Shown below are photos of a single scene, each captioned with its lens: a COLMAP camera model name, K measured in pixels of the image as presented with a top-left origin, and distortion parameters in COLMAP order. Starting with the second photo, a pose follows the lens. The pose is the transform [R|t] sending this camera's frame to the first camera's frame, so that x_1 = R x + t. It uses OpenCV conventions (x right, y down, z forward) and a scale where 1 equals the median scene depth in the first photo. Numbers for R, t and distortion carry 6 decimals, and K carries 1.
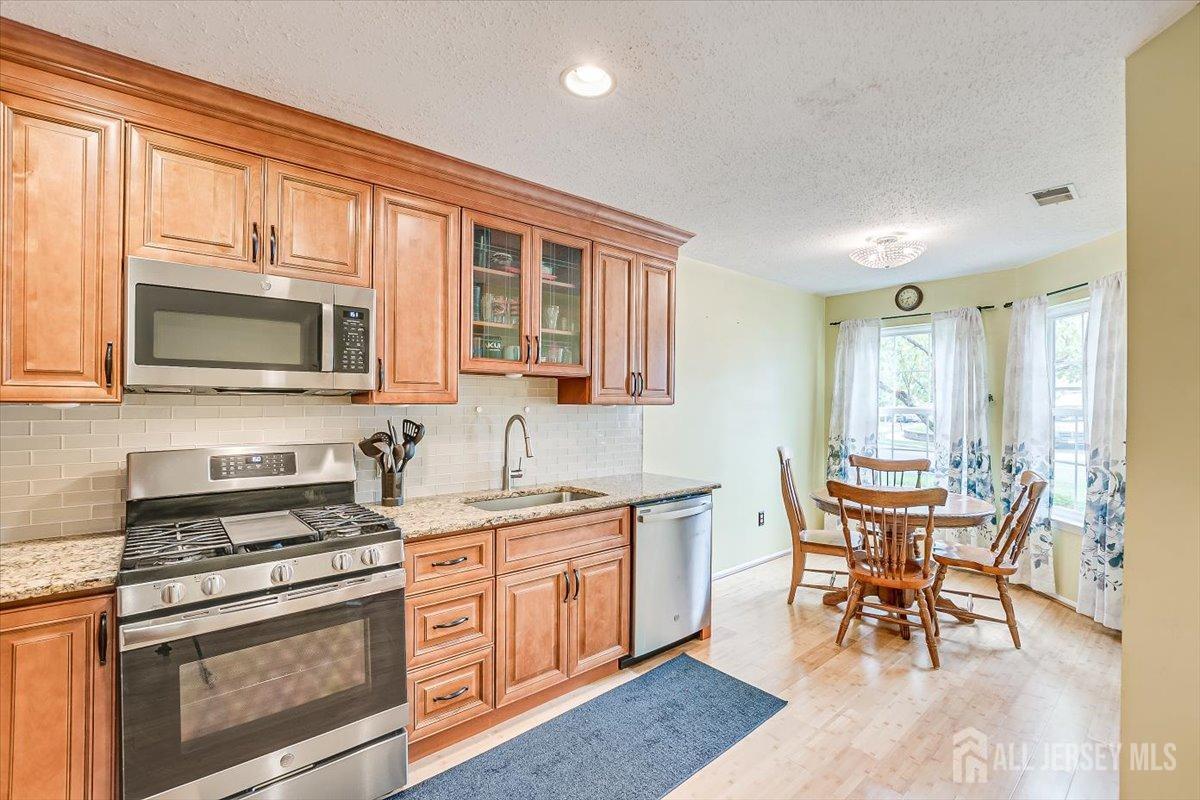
lens RADIAL K [[523.1, 0, 594.8], [0, 523.1, 403.7], [0, 0, 1]] dist [-0.024968, 0.004141]
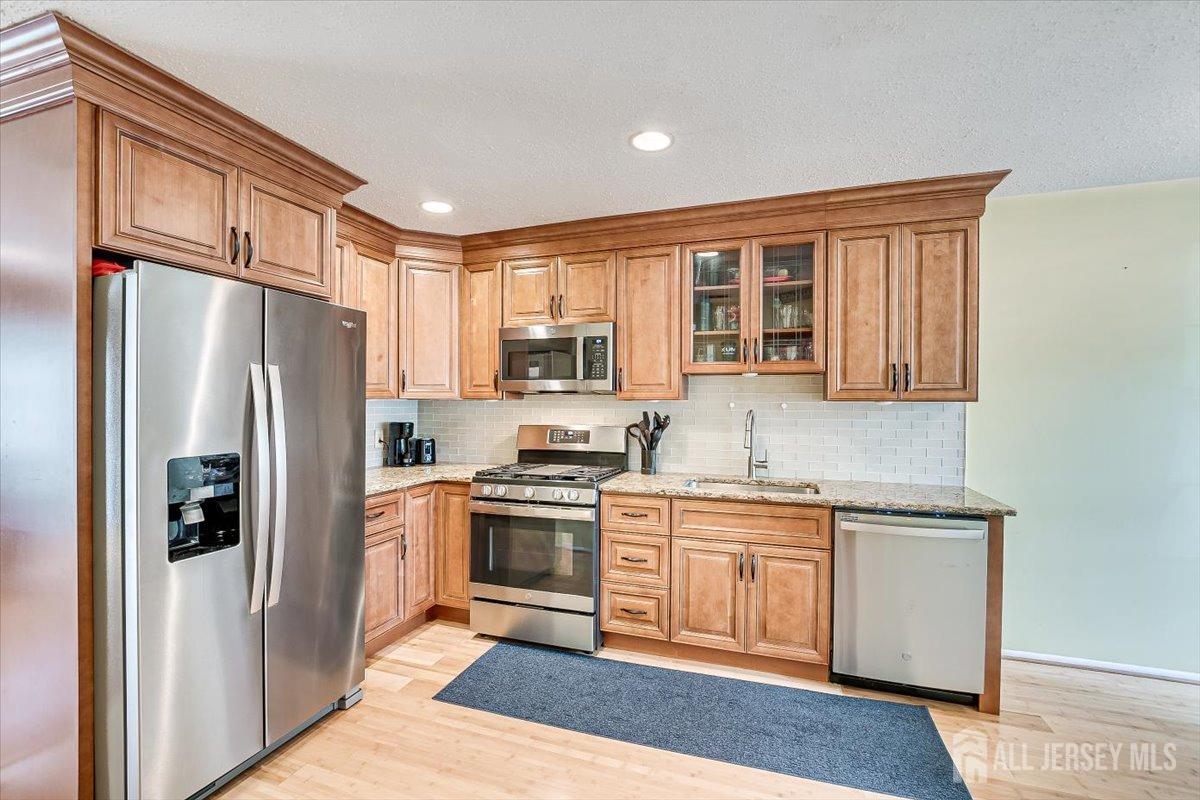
lens RADIAL K [[523.1, 0, 595.3], [0, 523.1, 404.4], [0, 0, 1]] dist [-0.024968, 0.004141]
pose [[0.510120, 0.004356, -0.860092, 0.666564], [-0.001312, 0.999990, 0.004286, 0.005503], [0.860102, -0.001058, 0.510121, 0.163138]]
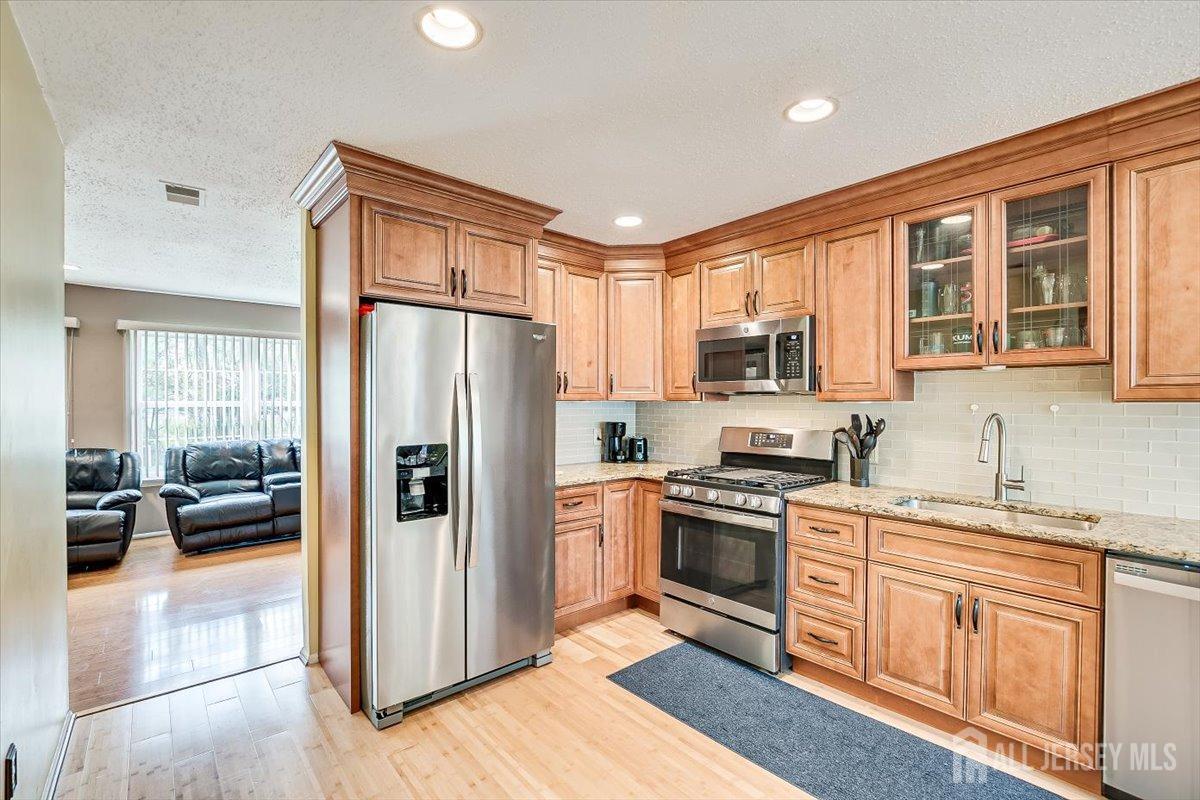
lens RADIAL K [[523.1, 0, 594.7], [0, 523.1, 404.5], [0, 0, 1]] dist [-0.024968, 0.004141]
pose [[0.013000, 0.003186, -0.999910, 0.728783], [0.000182, 0.999995, 0.003189, 0.003922], [0.999915, -0.000223, 0.012999, 0.348745]]
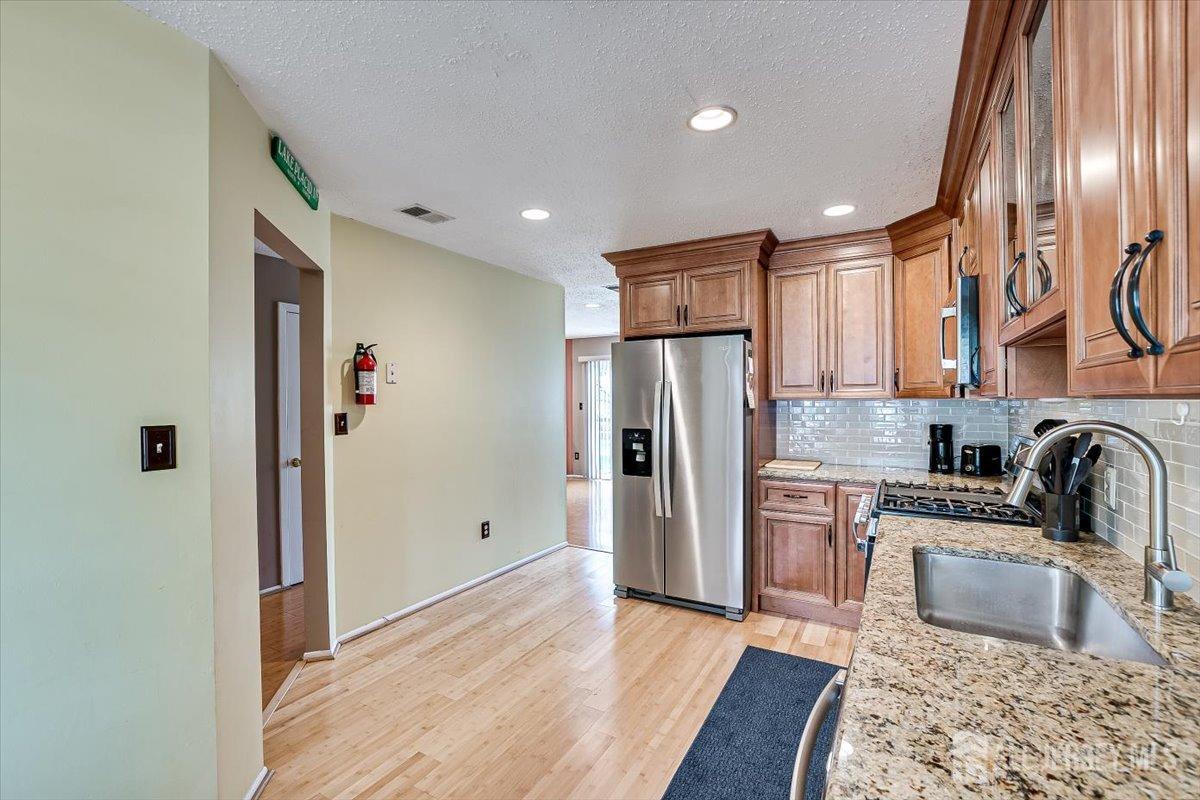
lens RADIAL K [[523.1, 0, 596.4], [0, 523.1, 405.5], [0, 0, 1]] dist [-0.024968, 0.004141]
pose [[-0.940776, 0.003895, -0.339006, 0.415964], [0.002678, 0.999988, 0.004058, 0.007656], [0.339018, 0.002910, -0.940776, 1.332345]]
